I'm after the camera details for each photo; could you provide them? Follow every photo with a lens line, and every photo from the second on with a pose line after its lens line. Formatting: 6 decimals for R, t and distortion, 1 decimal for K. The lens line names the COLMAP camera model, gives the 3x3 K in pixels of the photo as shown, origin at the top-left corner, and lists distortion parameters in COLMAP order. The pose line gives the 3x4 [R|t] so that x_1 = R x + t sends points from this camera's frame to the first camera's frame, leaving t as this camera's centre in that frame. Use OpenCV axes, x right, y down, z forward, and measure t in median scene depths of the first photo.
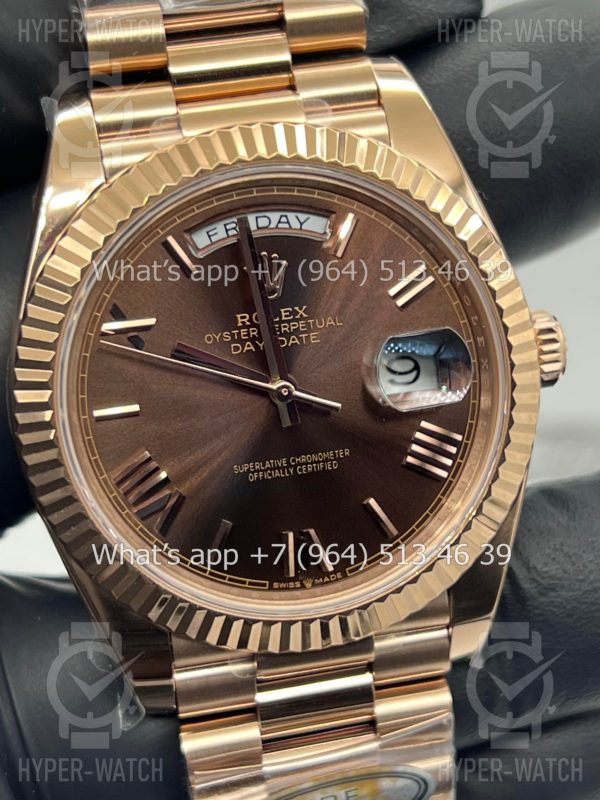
lens RADIAL K [[1982.2, 0, 316.7], [0, 1982.2, 384.3], [0, 0, 1]] dist [0.335302, 0.000000]
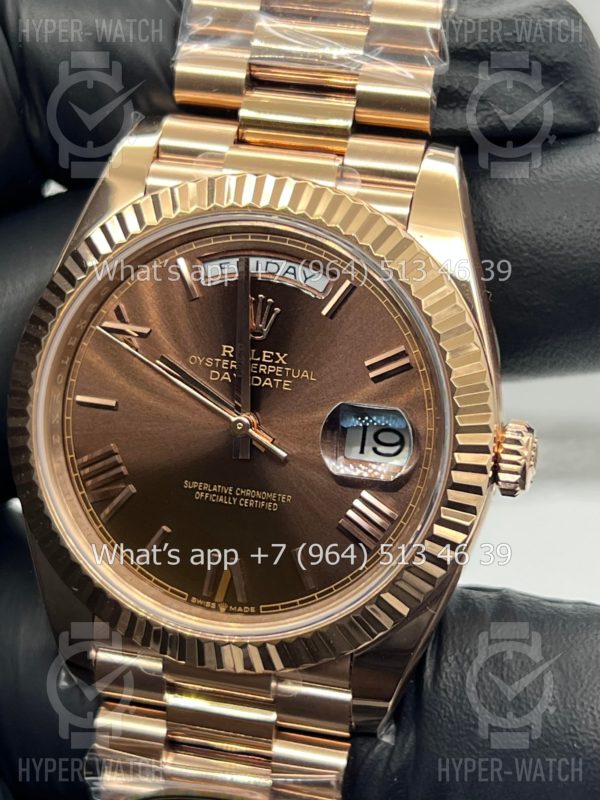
lens RADIAL K [[1982.2, 0, 293.1], [0, 1982.2, 387.0], [0, 0, 1]] dist [0.335302, 0.000000]
pose [[0.901326, 0.263709, -0.343612, 0.364268], [-0.268502, 0.962661, 0.034502, -0.059845], [0.339880, 0.061163, 0.938478, 0.010470]]
